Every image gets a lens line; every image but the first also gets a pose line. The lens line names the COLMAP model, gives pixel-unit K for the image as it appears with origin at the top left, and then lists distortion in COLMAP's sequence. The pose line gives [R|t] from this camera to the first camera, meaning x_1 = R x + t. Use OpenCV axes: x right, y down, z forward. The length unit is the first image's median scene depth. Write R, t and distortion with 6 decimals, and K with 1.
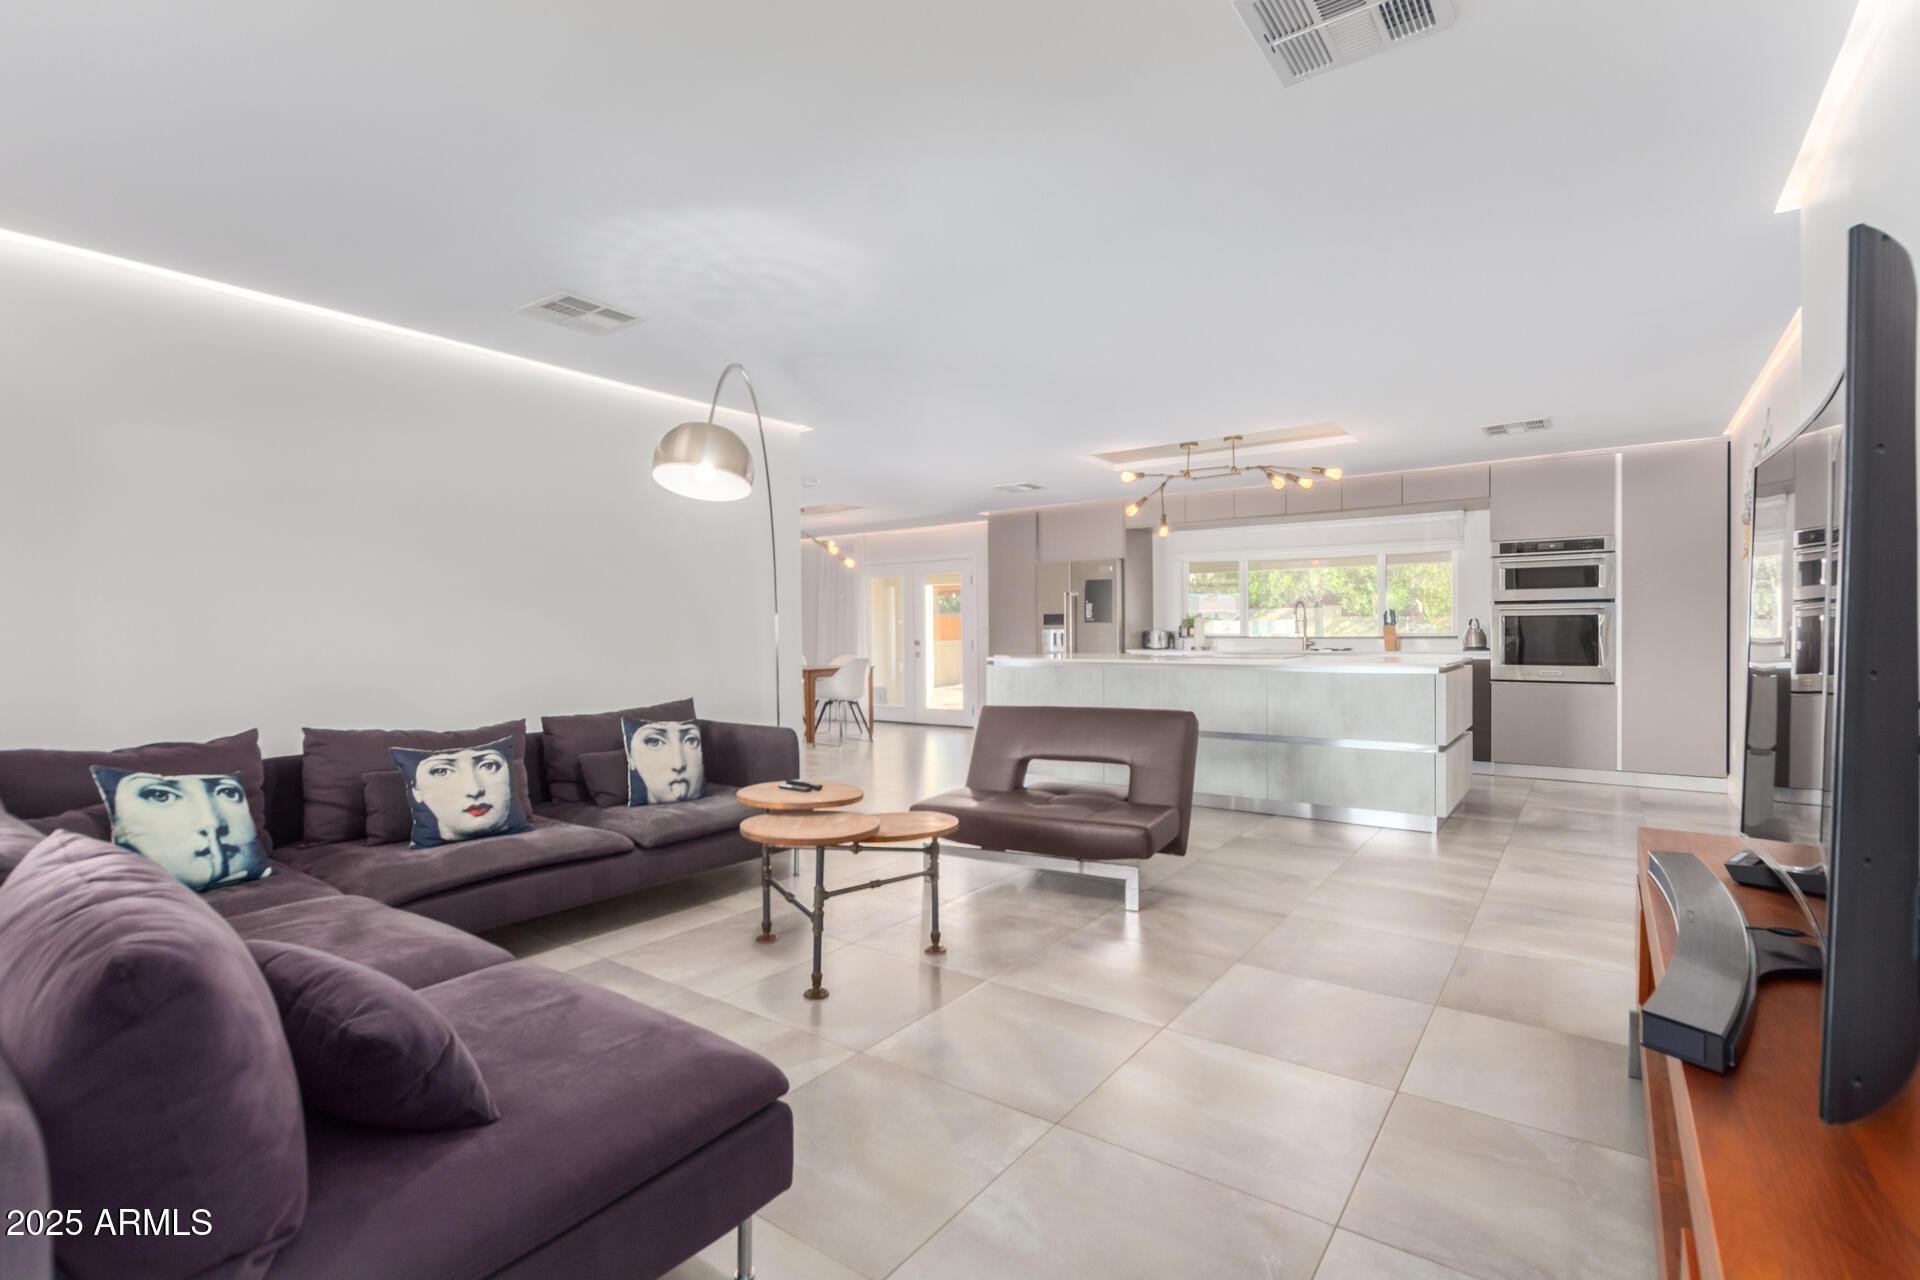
lens RADIAL K [[886.5, 0, 960.0], [0, 886.5, 640.0], [0, 0, 1]] dist [0.000586, -0.000083]
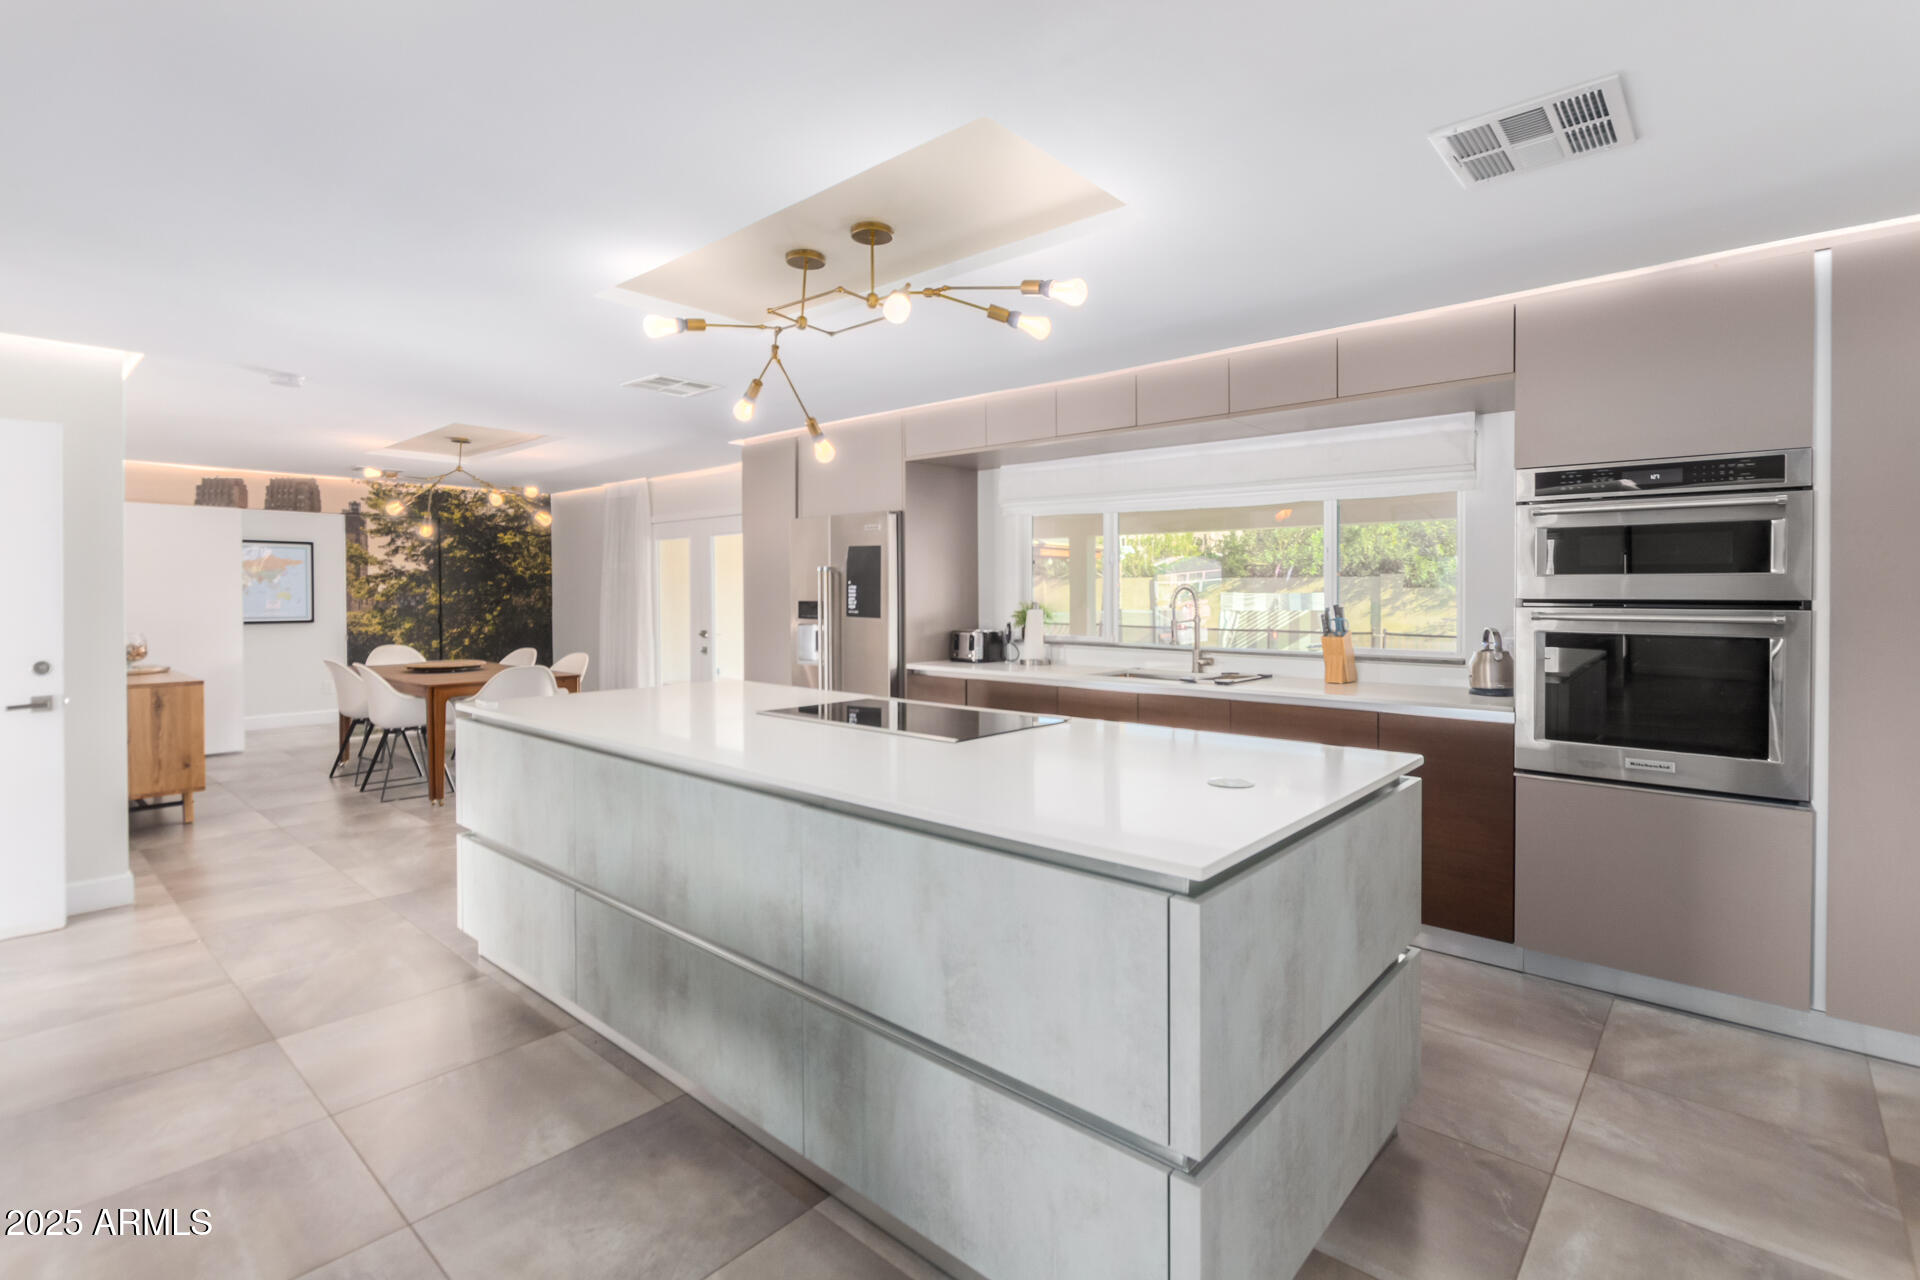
lens RADIAL K [[895.6, 0, 969.6], [0, 895.6, 591.4], [0, 0, 1]] dist [0.001352, -0.000266]
pose [[0.995460, 0.007006, -0.094921, 0.356854], [-0.007792, 0.999938, -0.007913, -0.041279], [0.094860, 0.008617, 0.995453, 0.504278]]
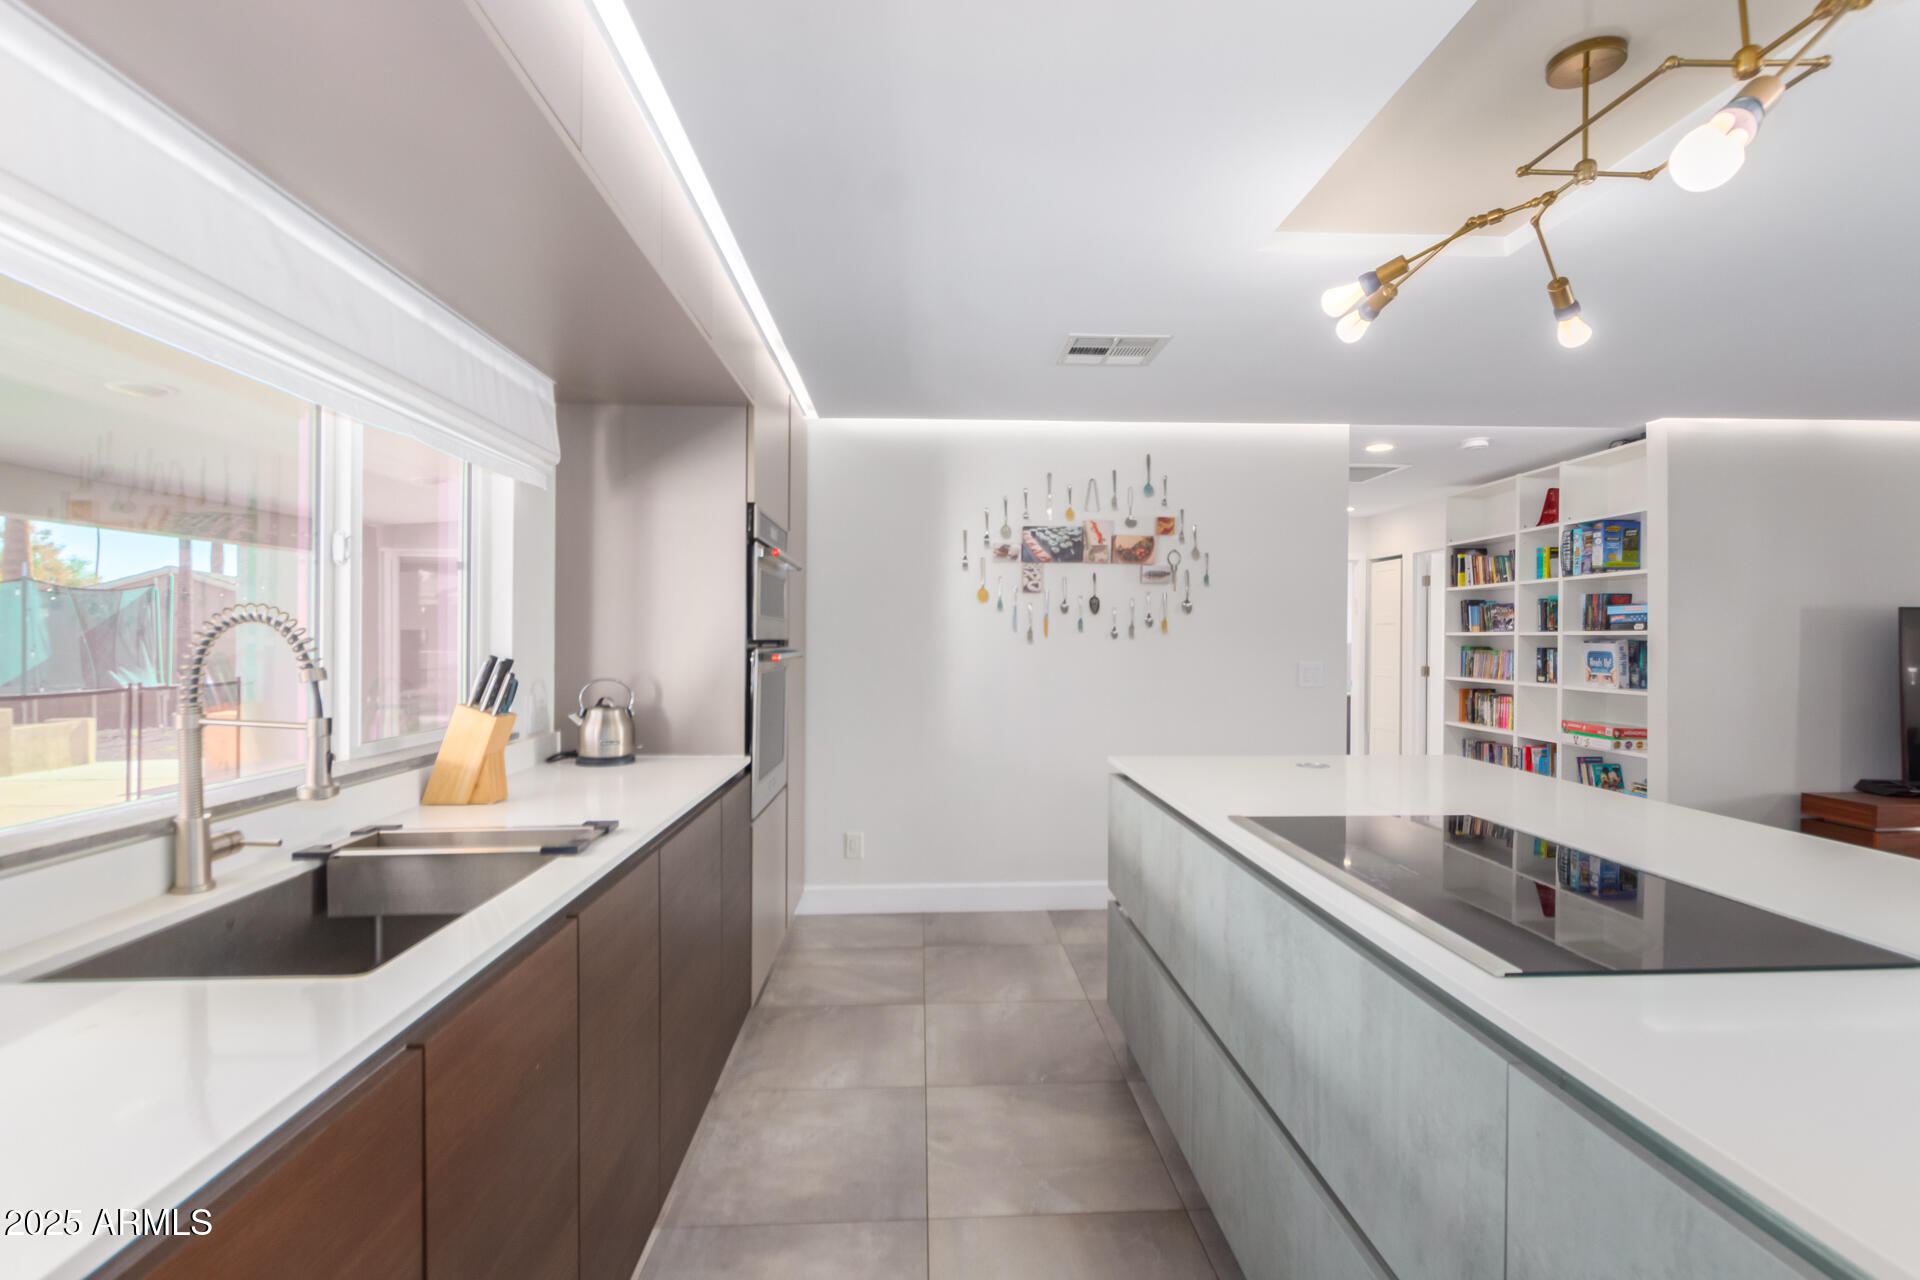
lens RADIAL K [[900.8, 0, 969.3], [0, 900.8, 644.1], [0, 0, 1]] dist [-0.002013, -0.000166]
pose [[-0.631940, -0.001309, 0.775016, 0.190308], [0.006850, 0.999950, 0.007274, -0.043808], [-0.774987, 0.009906, -0.631900, 1.177149]]
